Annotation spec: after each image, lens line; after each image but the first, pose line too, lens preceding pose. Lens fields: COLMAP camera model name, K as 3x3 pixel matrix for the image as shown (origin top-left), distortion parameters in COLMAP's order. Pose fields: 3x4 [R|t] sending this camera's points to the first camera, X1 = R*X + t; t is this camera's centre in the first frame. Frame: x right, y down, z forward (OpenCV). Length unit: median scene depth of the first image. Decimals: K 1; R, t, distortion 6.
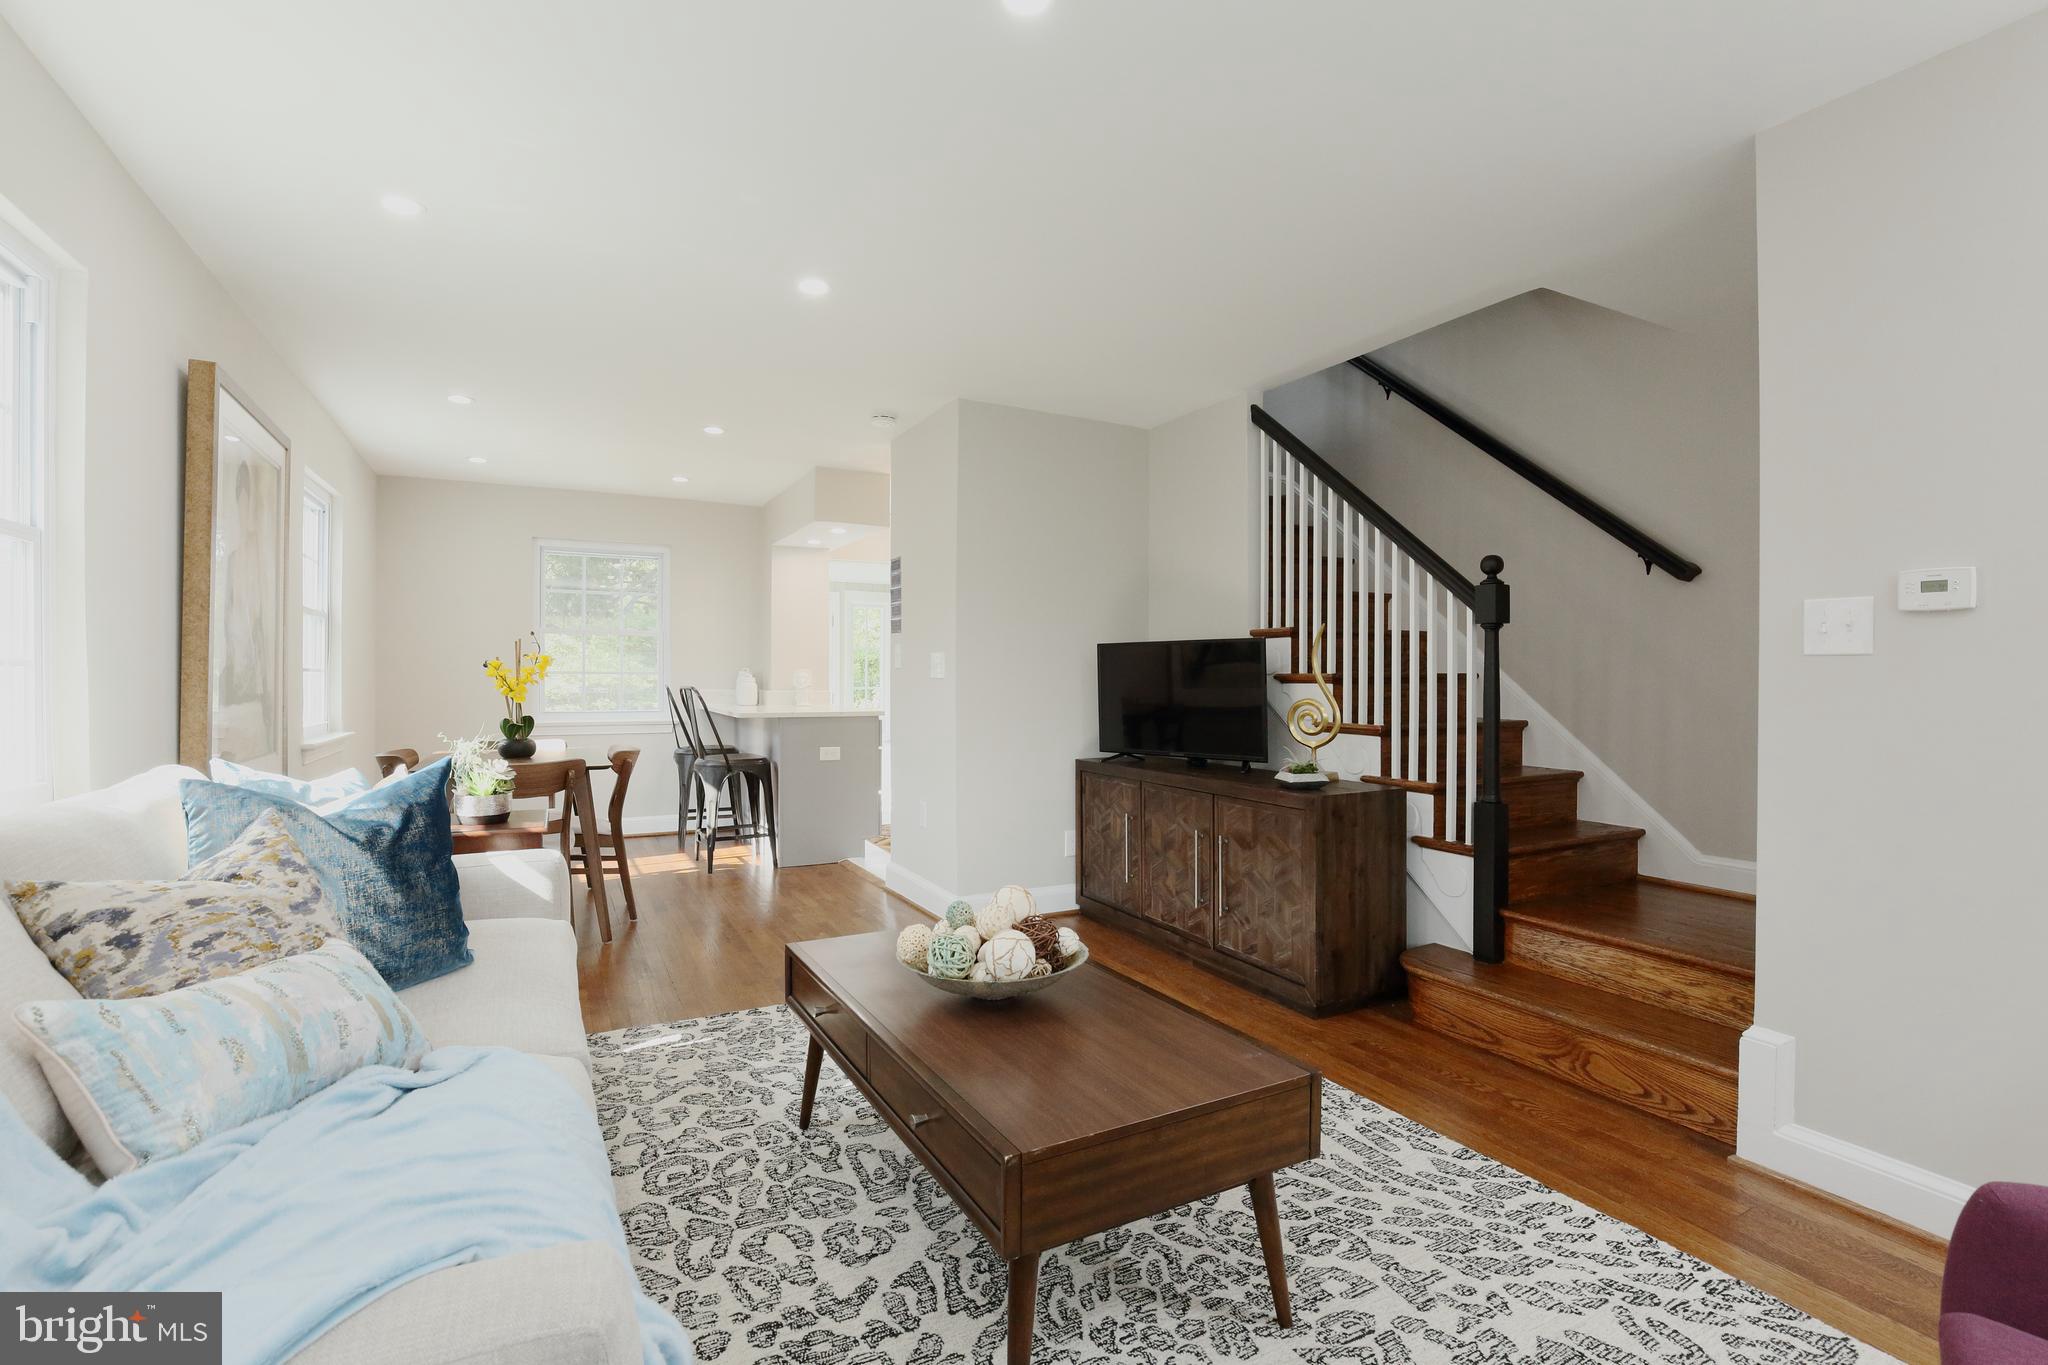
lens RADIAL K [[937.8, 0, 1030.8], [0, 937.8, 673.4], [0, 0, 1]] dist [-0.029614, 0.004965]
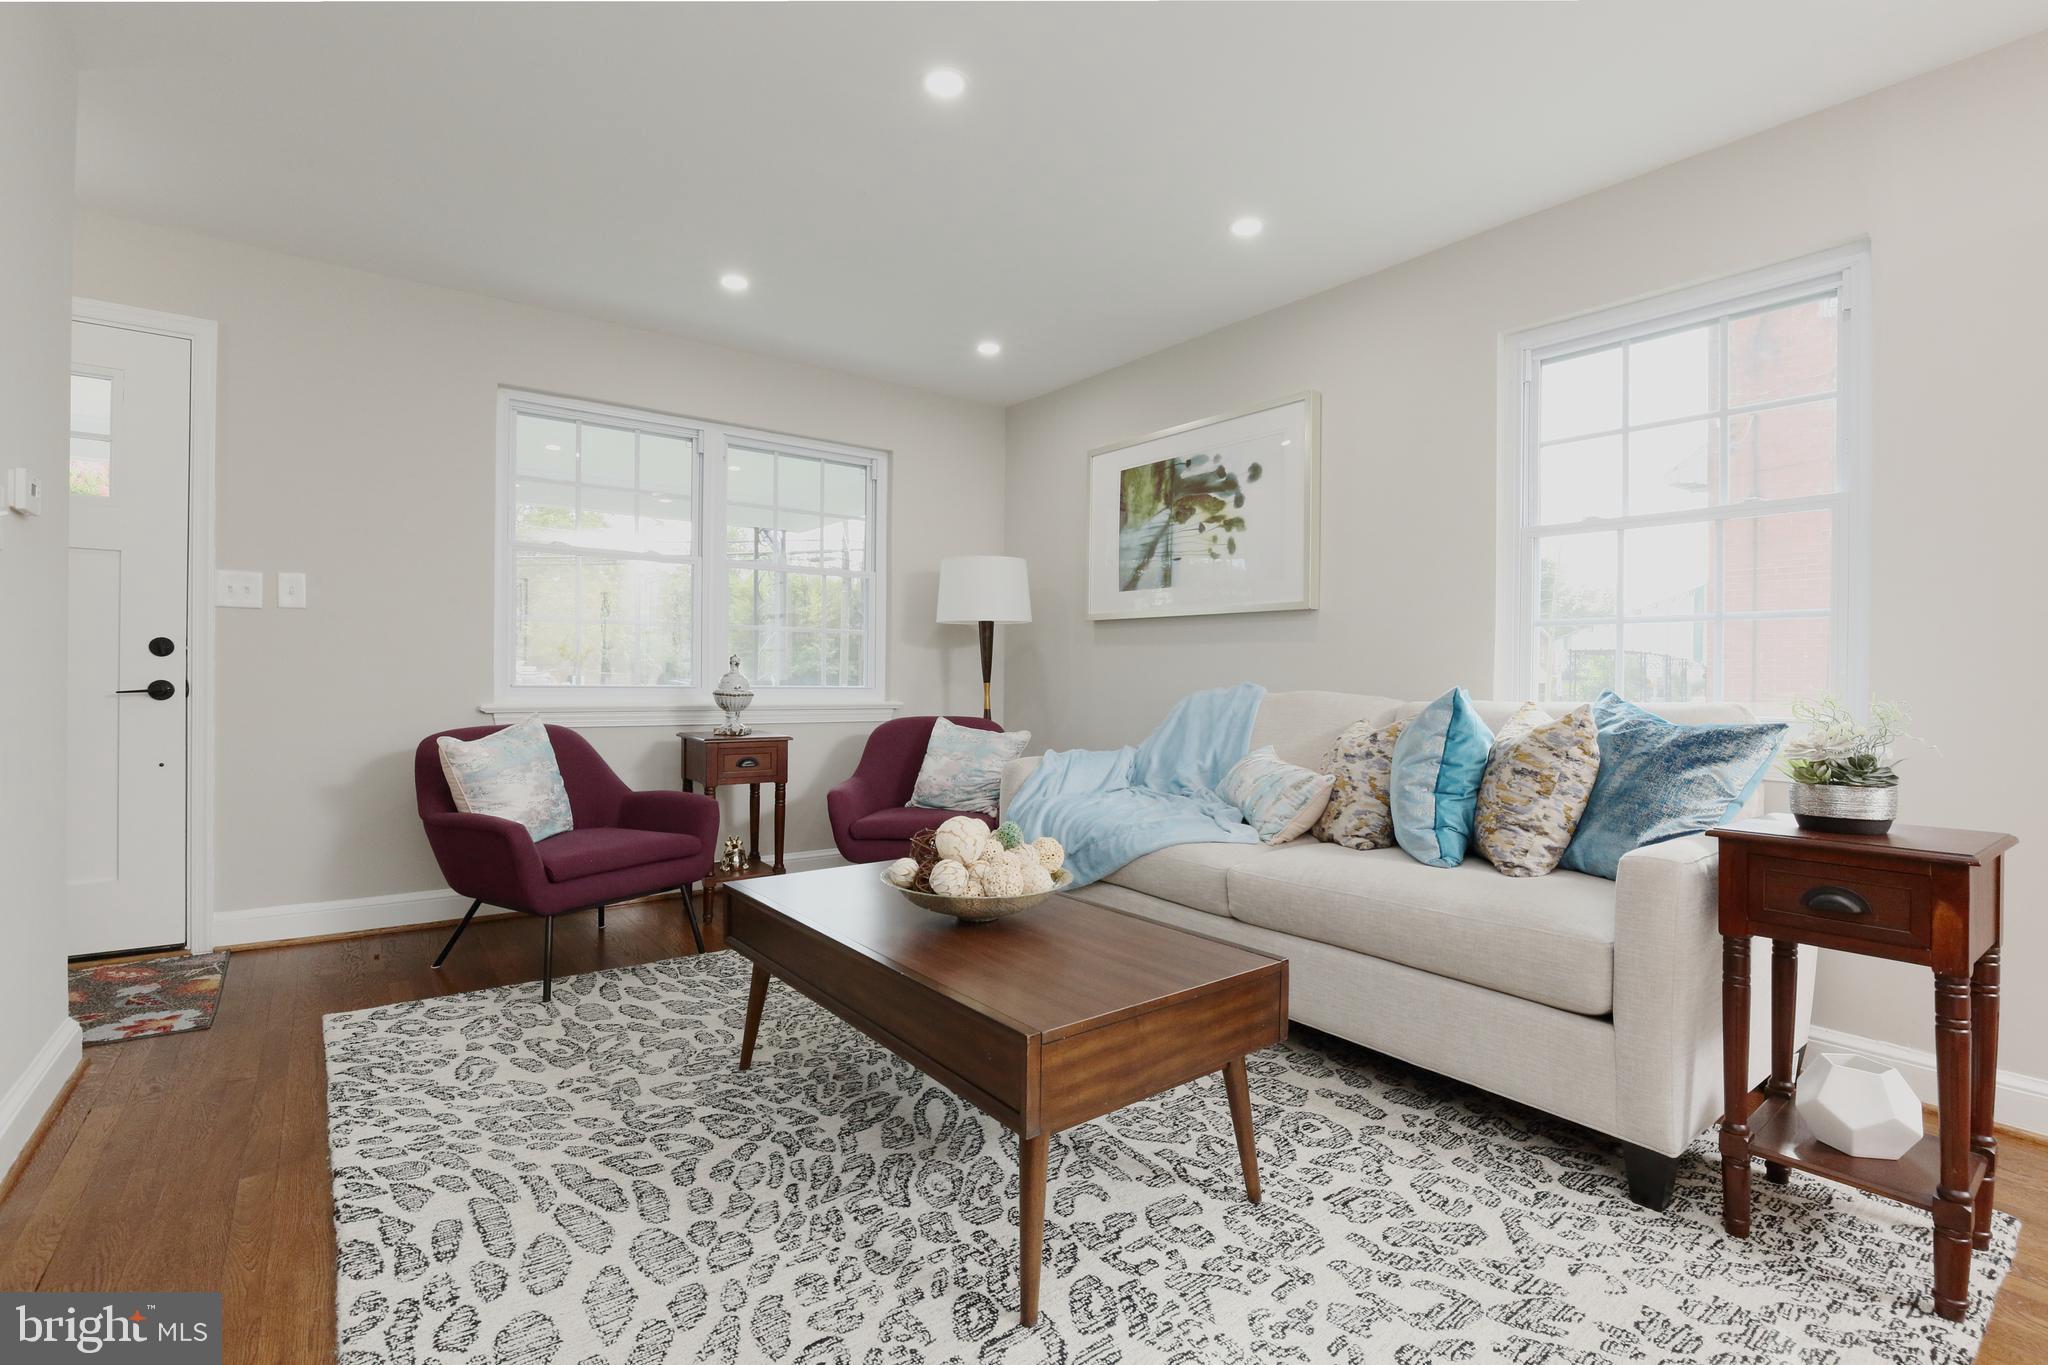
lens RADIAL K [[937.8, 0, 1030.8], [0, 937.8, 673.4], [0, 0, 1]] dist [-0.029614, 0.004965]
pose [[-0.986852, -0.016015, -0.160831, 0.064974], [-0.015345, 0.999868, -0.005407, 0.083059], [0.160896, -0.002868, -0.986967, 1.907042]]
